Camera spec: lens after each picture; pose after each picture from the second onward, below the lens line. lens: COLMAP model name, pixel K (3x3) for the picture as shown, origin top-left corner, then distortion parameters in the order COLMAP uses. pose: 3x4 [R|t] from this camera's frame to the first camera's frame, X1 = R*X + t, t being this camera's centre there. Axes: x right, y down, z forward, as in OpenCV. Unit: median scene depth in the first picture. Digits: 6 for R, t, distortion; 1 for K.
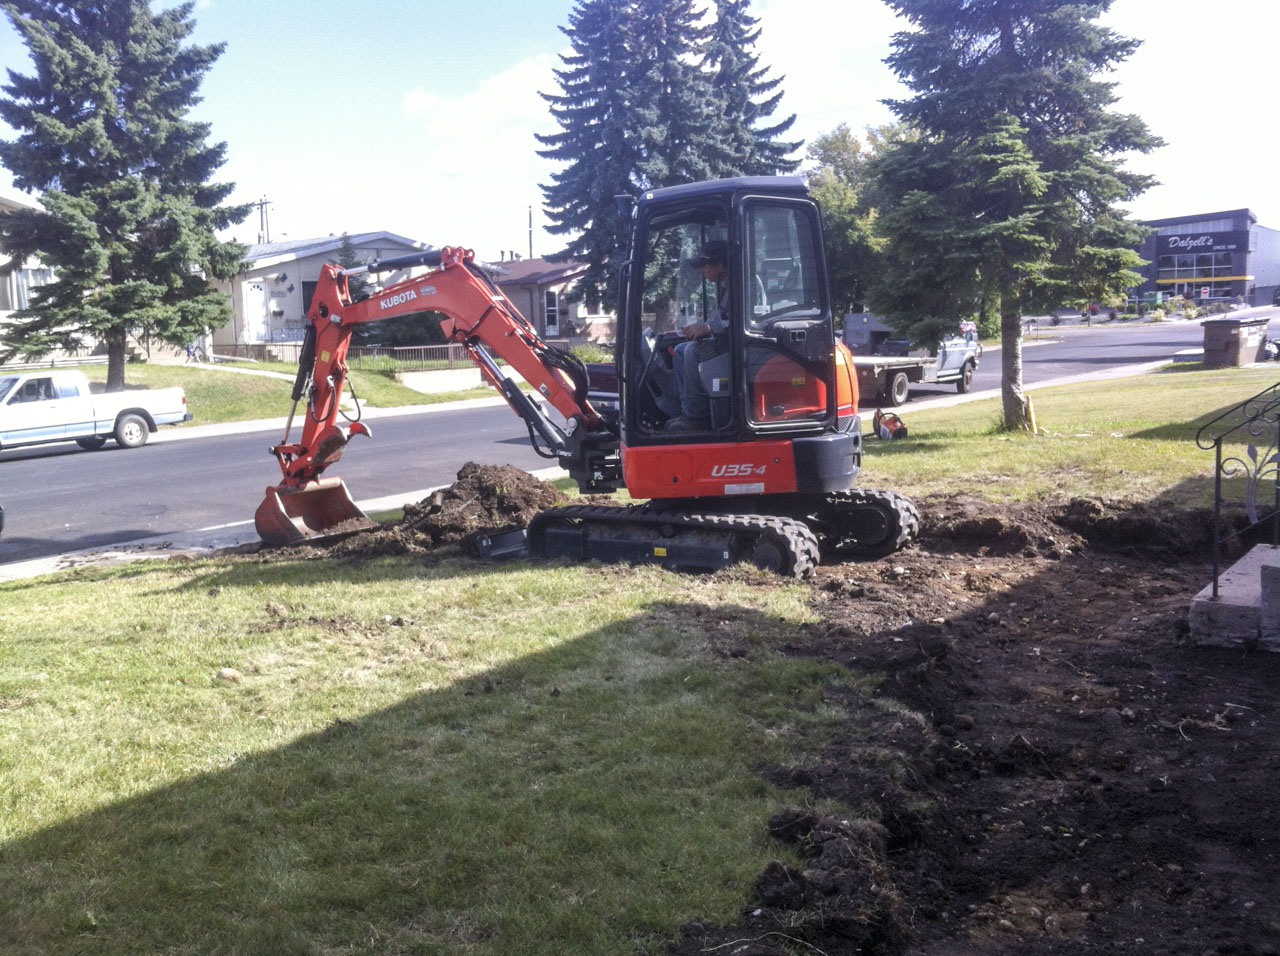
lens RADIAL K [[1278.1, 0, 616.6], [0, 1278.1, 479.6], [0, 0, 1]] dist [-0.014118, -0.029329]
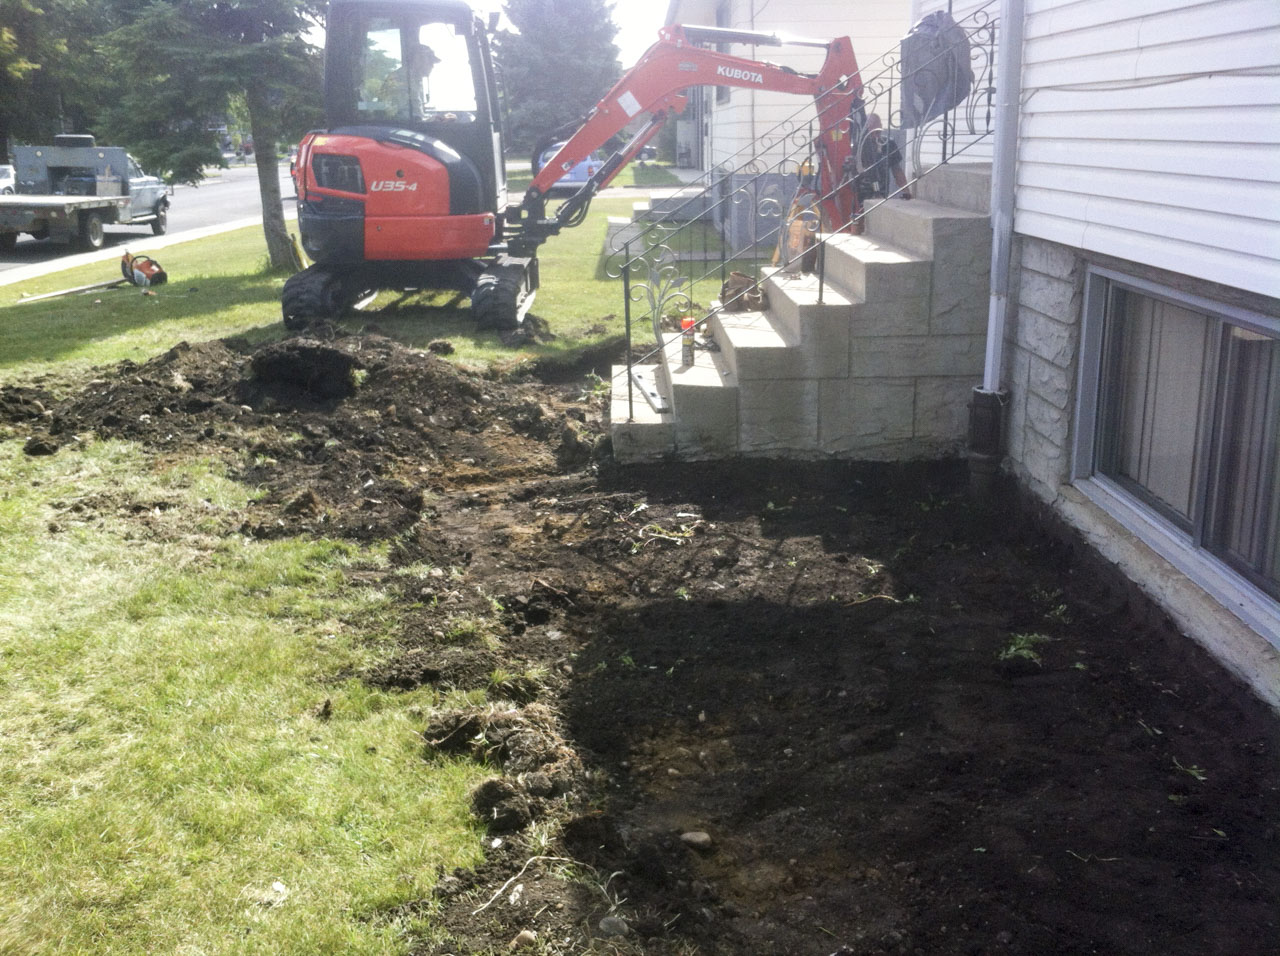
lens RADIAL K [[1229.1, 0, 642.5], [0, 1229.1, 516.6], [0, 0, 1]] dist [0.002615, -0.145296]
pose [[0.754178, -0.155910, 0.637894, -0.068431], [0.054544, 0.982922, 0.175753, -0.002755], [-0.654401, -0.097756, 0.749802, 0.078523]]
